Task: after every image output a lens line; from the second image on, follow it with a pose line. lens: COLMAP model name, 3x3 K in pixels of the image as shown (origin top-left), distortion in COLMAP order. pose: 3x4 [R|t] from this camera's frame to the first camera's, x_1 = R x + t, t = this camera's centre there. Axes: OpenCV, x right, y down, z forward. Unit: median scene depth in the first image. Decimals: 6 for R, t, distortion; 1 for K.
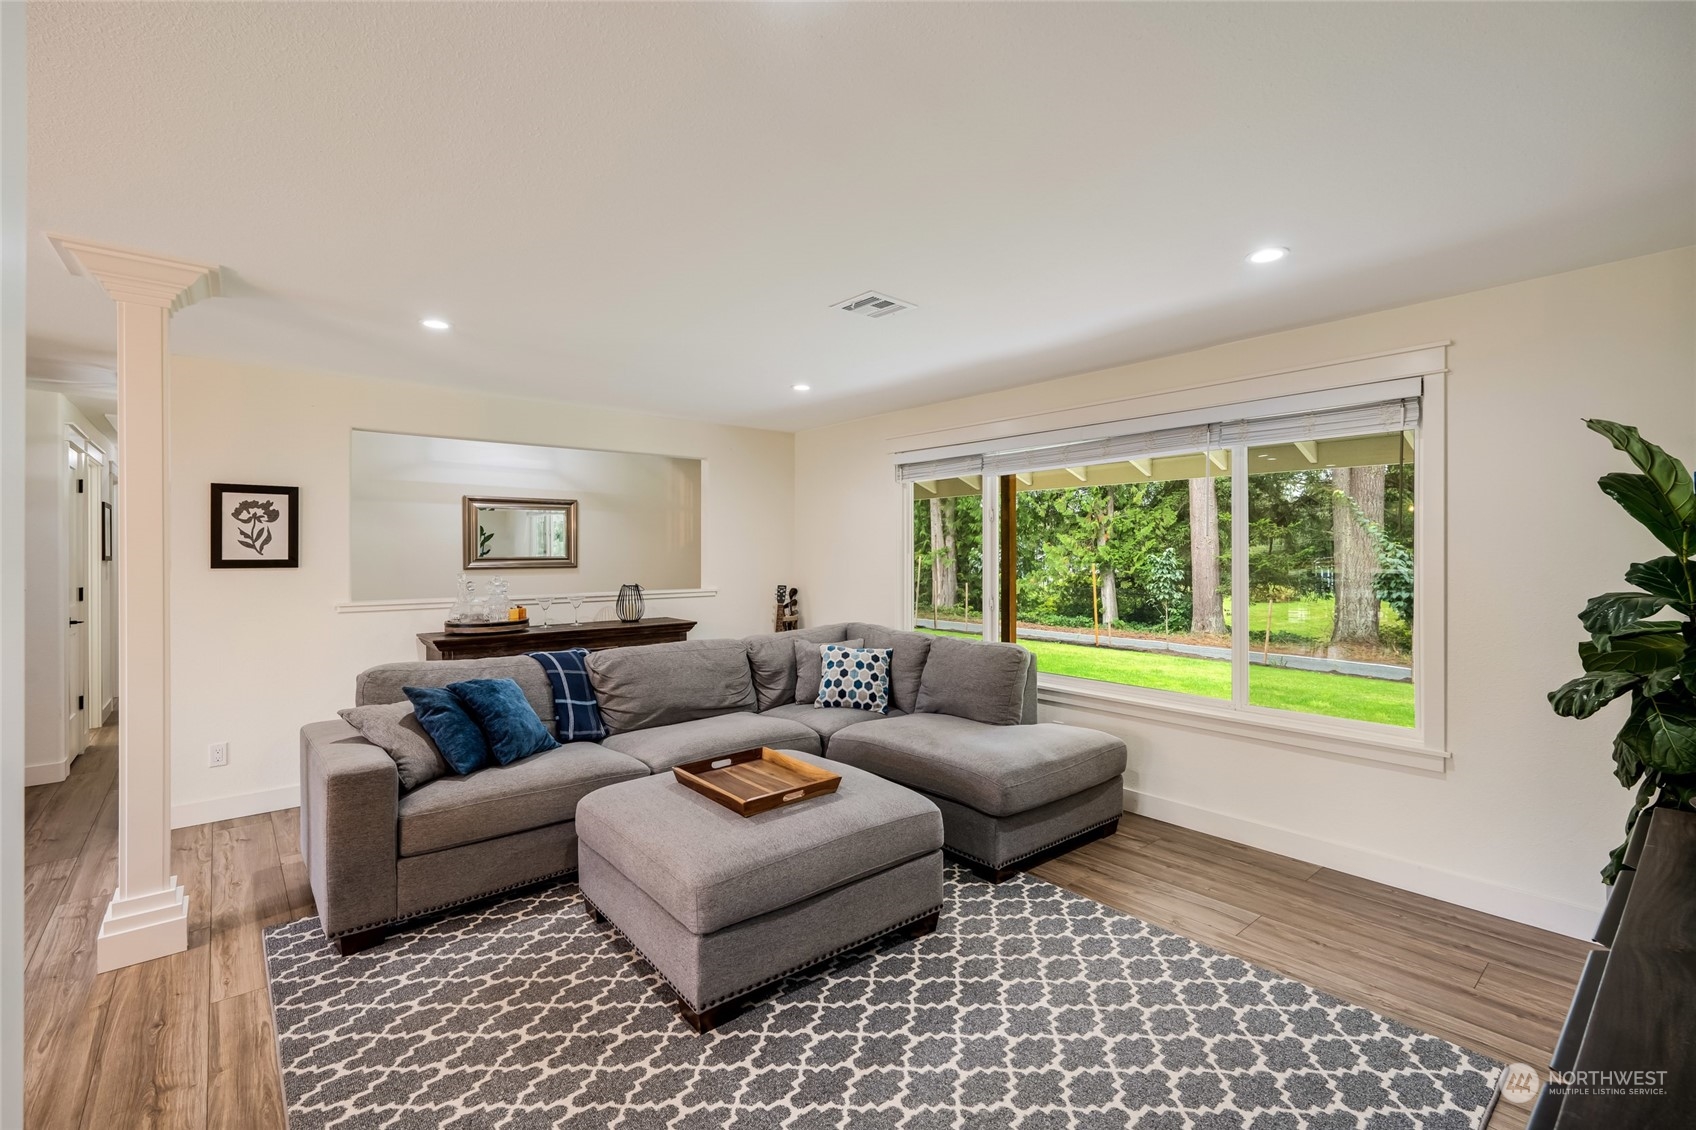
lens RADIAL K [[757.4, 0, 852.1], [0, 757.4, 560.6], [0, 0, 1]] dist [-0.003768, -0.000099]
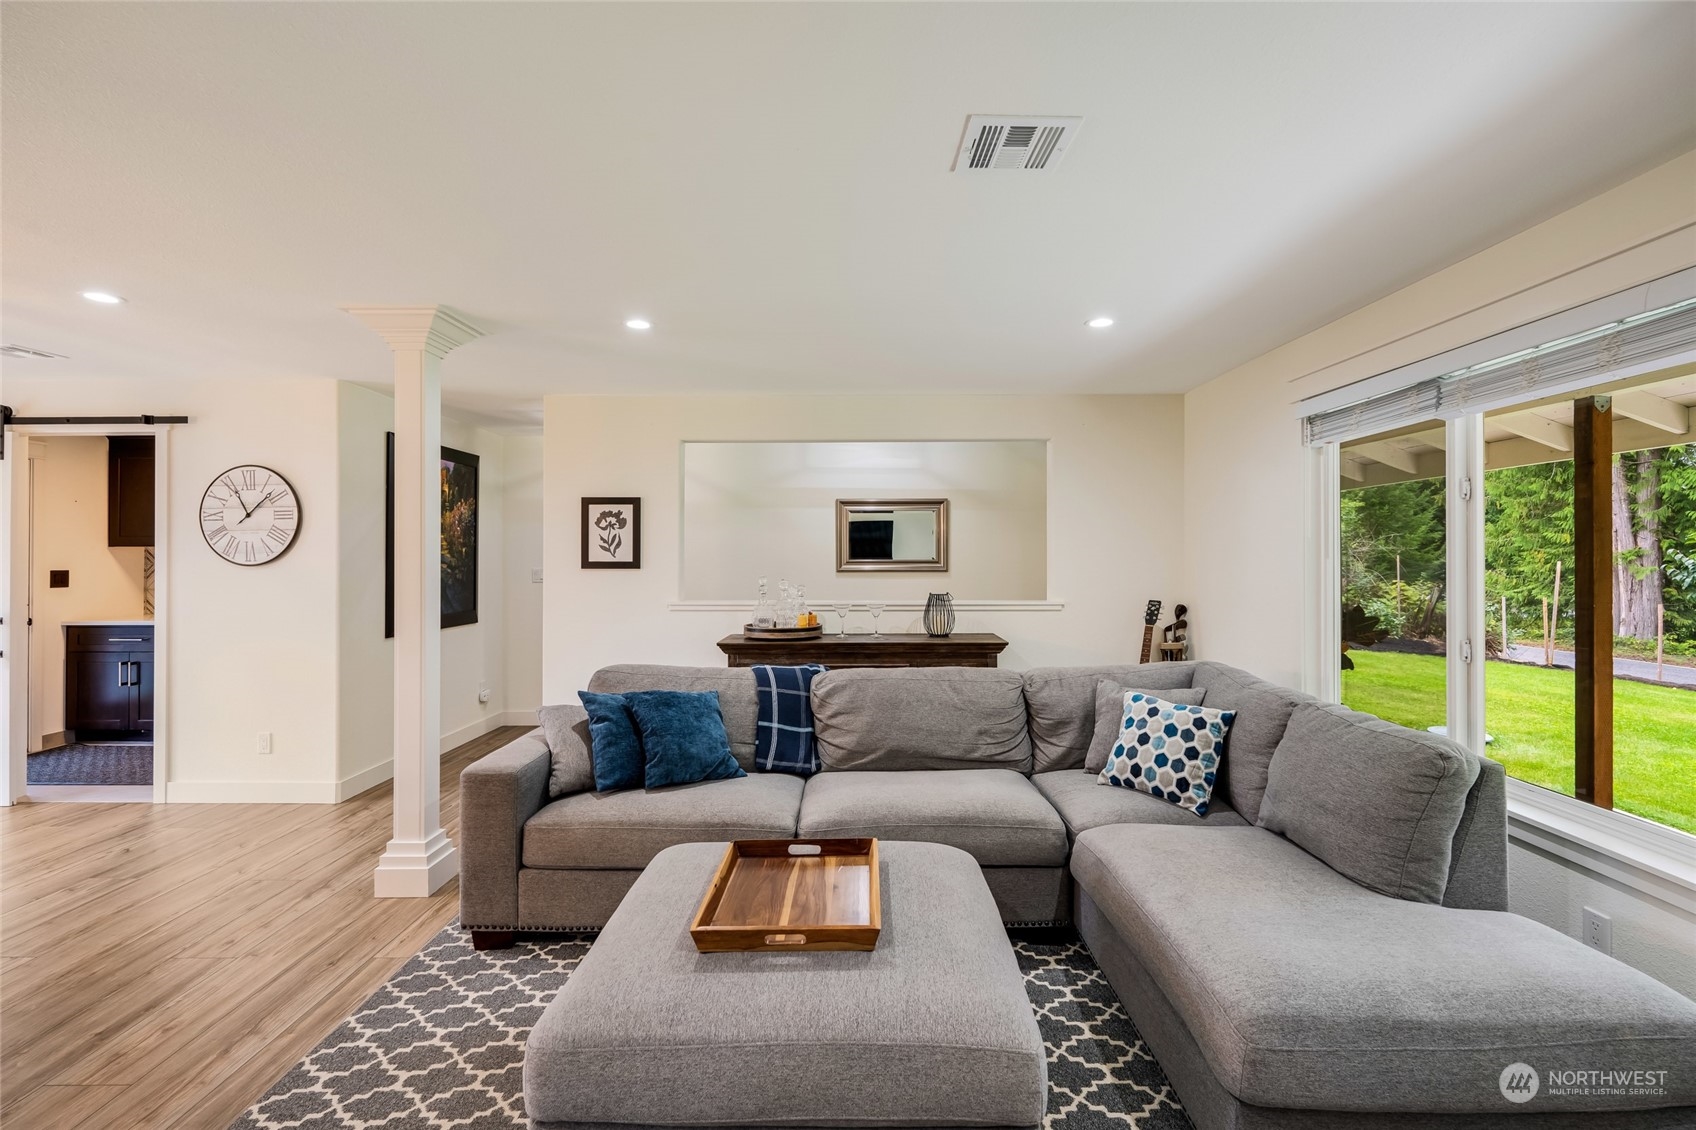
lens RADIAL K [[757.4, 0, 852.1], [0, 757.4, 560.6], [0, 0, 1]] dist [-0.003768, -0.000099]
pose [[0.756257, 0.005937, -0.654247, 0.245916], [-0.008404, 0.999964, -0.000639, -0.005041], [0.654220, 0.005982, 0.756280, 0.358985]]
